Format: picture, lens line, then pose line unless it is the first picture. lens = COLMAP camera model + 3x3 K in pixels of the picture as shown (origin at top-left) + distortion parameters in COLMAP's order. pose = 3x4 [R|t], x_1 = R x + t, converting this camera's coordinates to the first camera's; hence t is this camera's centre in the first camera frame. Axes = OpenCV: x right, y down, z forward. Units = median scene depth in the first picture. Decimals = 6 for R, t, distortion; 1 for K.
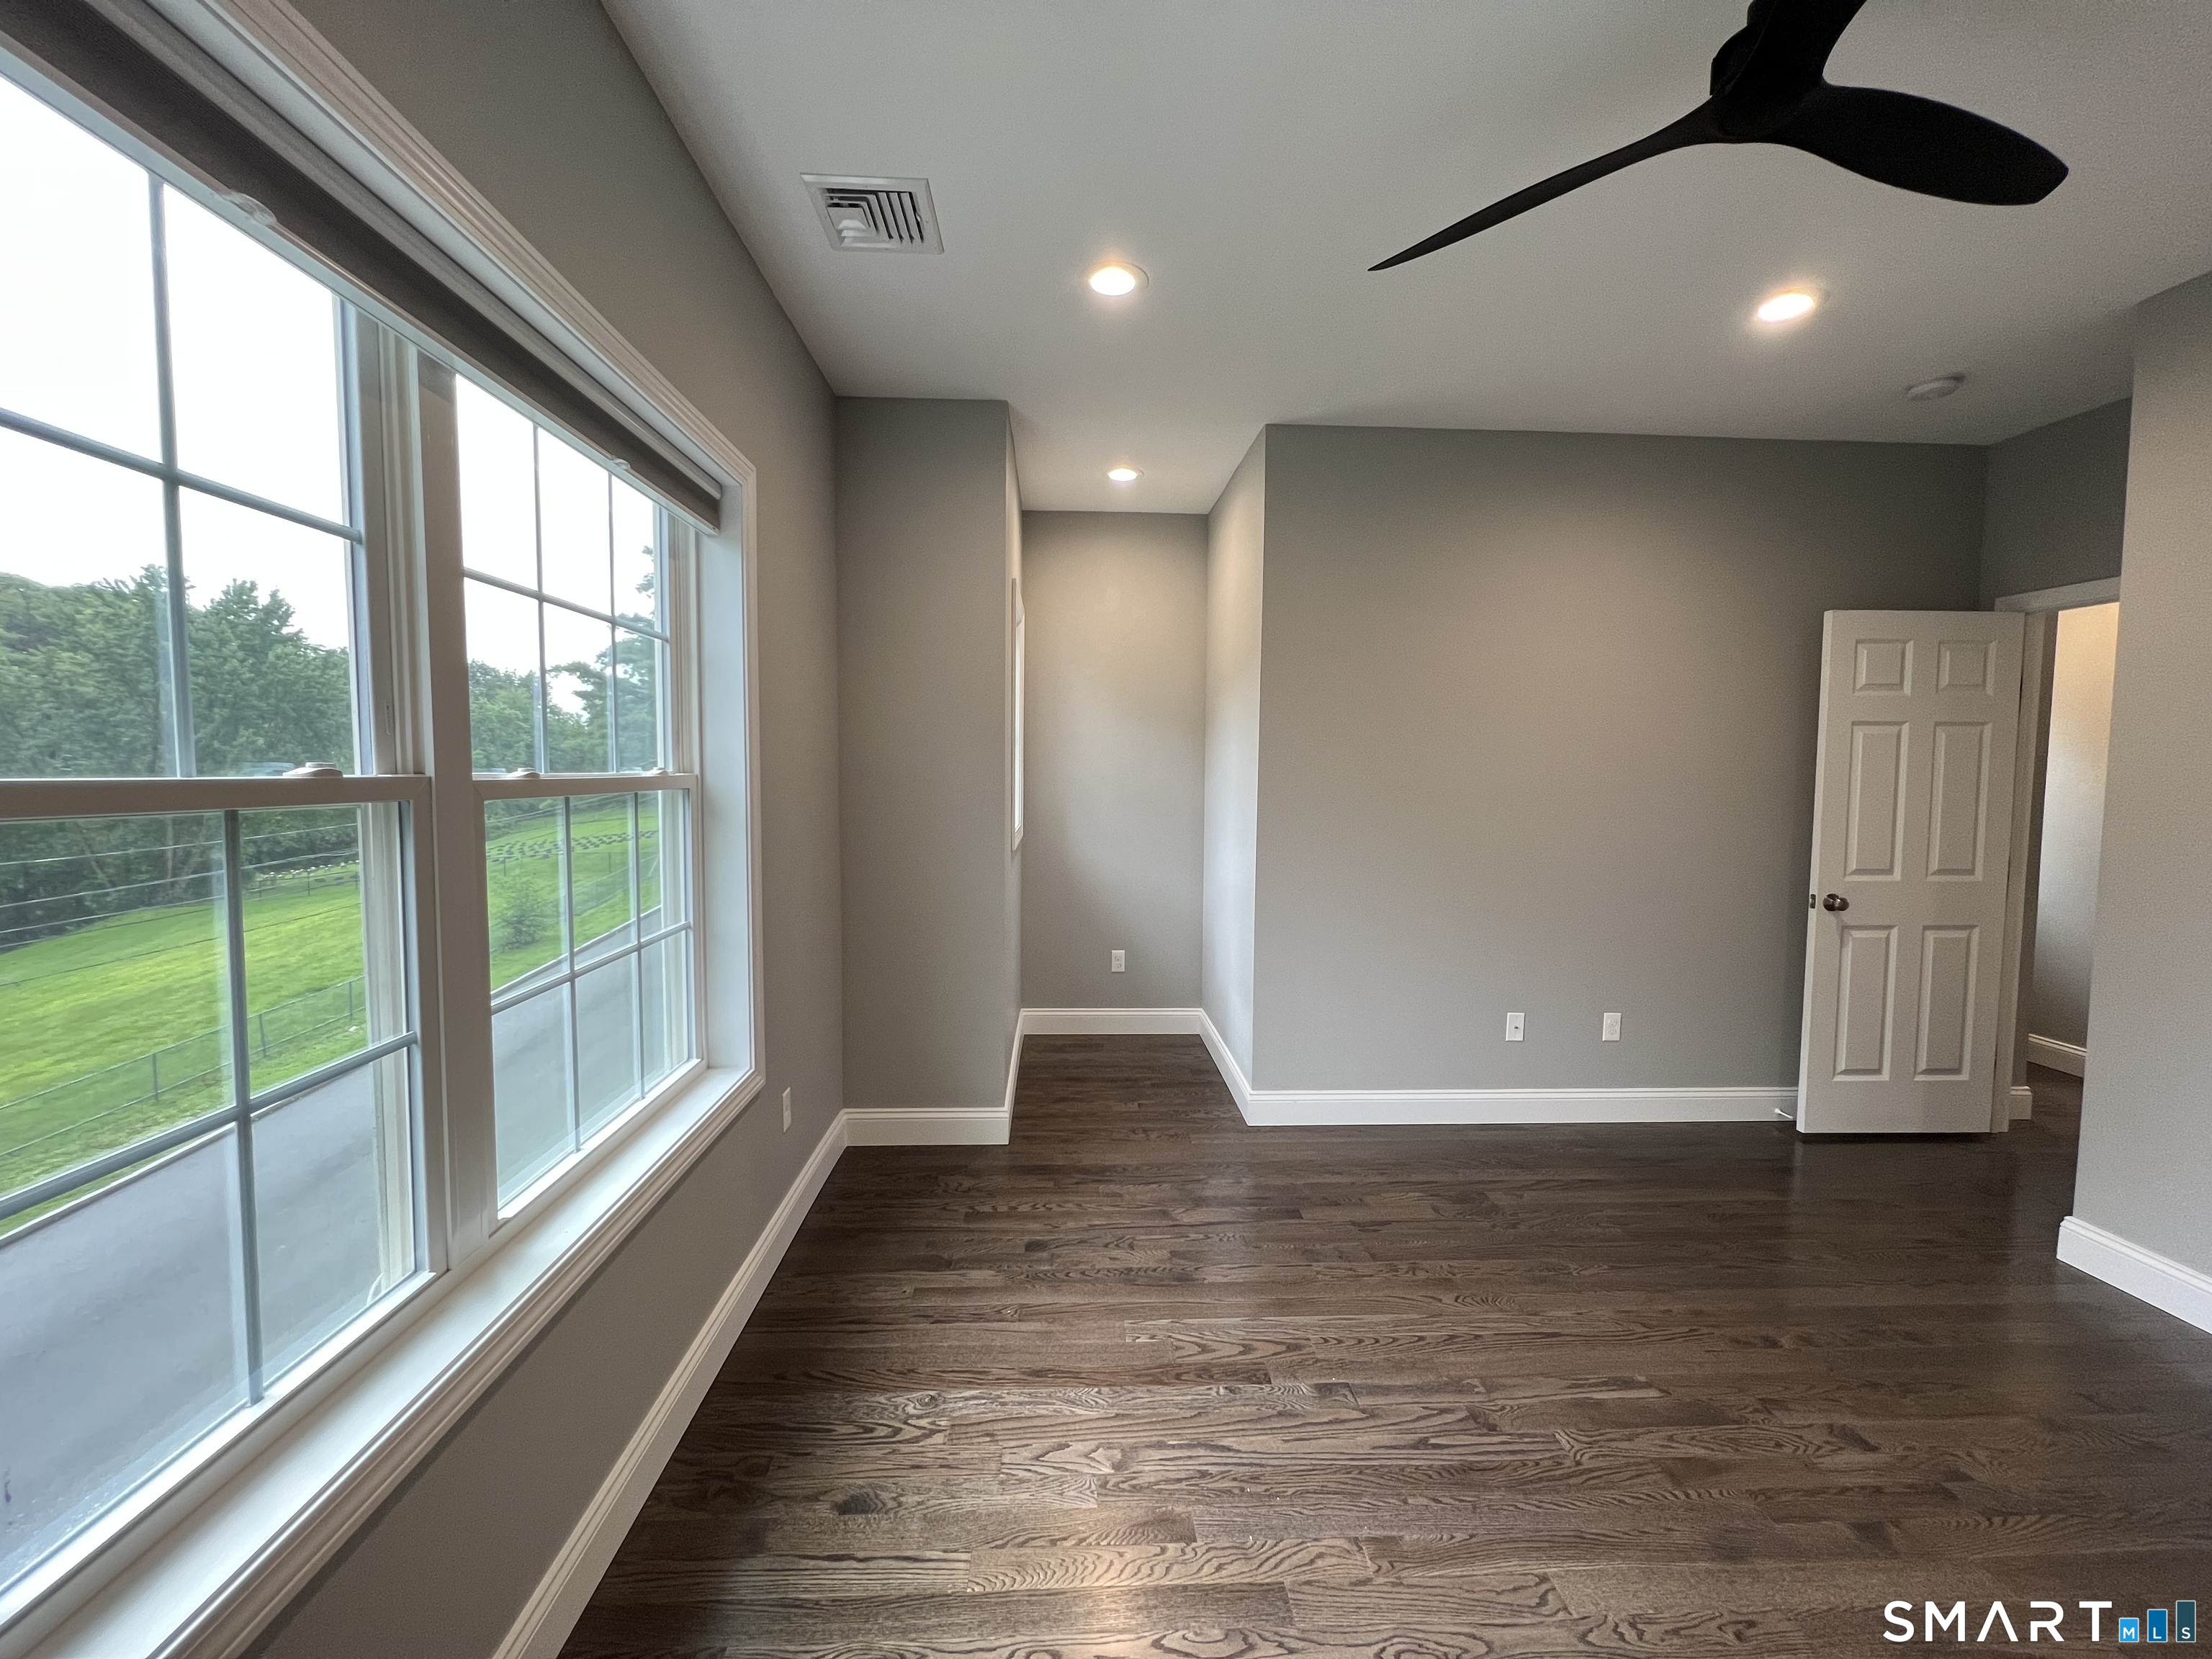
lens RADIAL K [[884.0, 0, 1098.6], [0, 884.0, 827.3], [0, 0, 1]] dist [-0.002149, 0.000295]
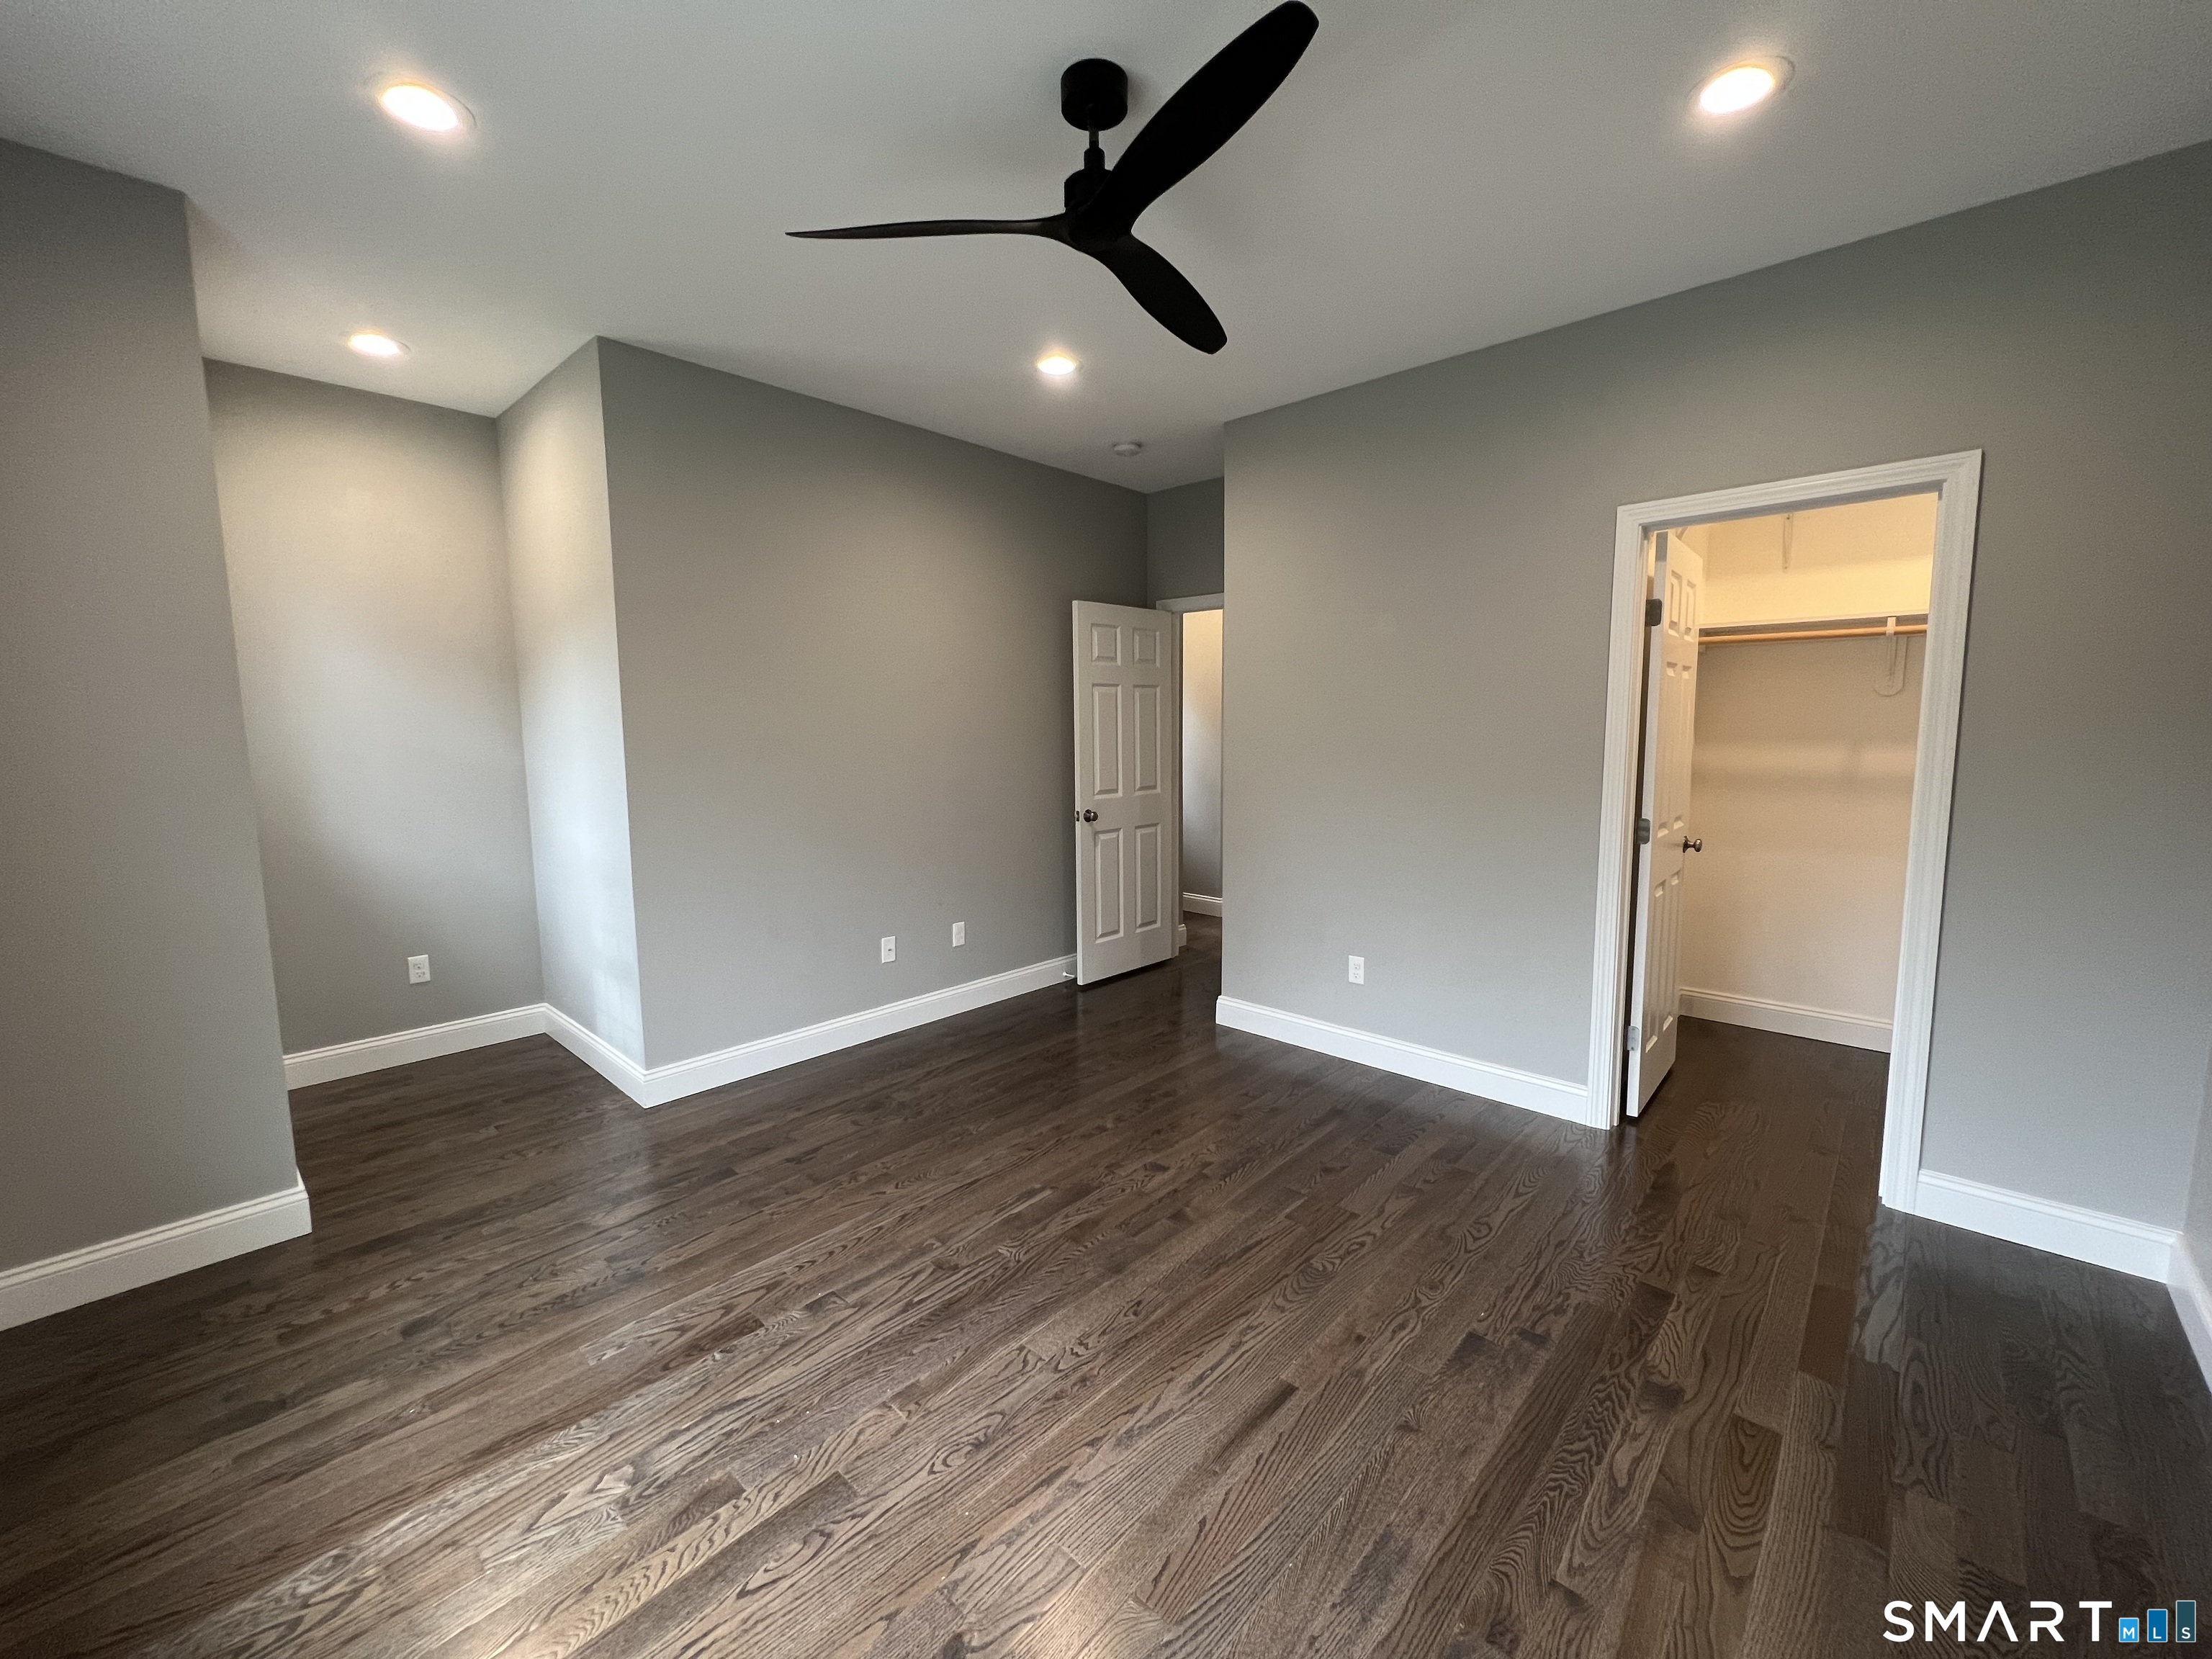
lens RADIAL K [[884.0, 0, 1104.9], [0, 884.0, 824.6], [0, 0, 1]] dist [-0.002149, 0.000295]
pose [[0.712031, -0.093608, 0.695881, -0.144903], [0.058734, 0.995541, 0.073820, -0.001000], [-0.699688, -0.011690, 0.714353, -0.001190]]
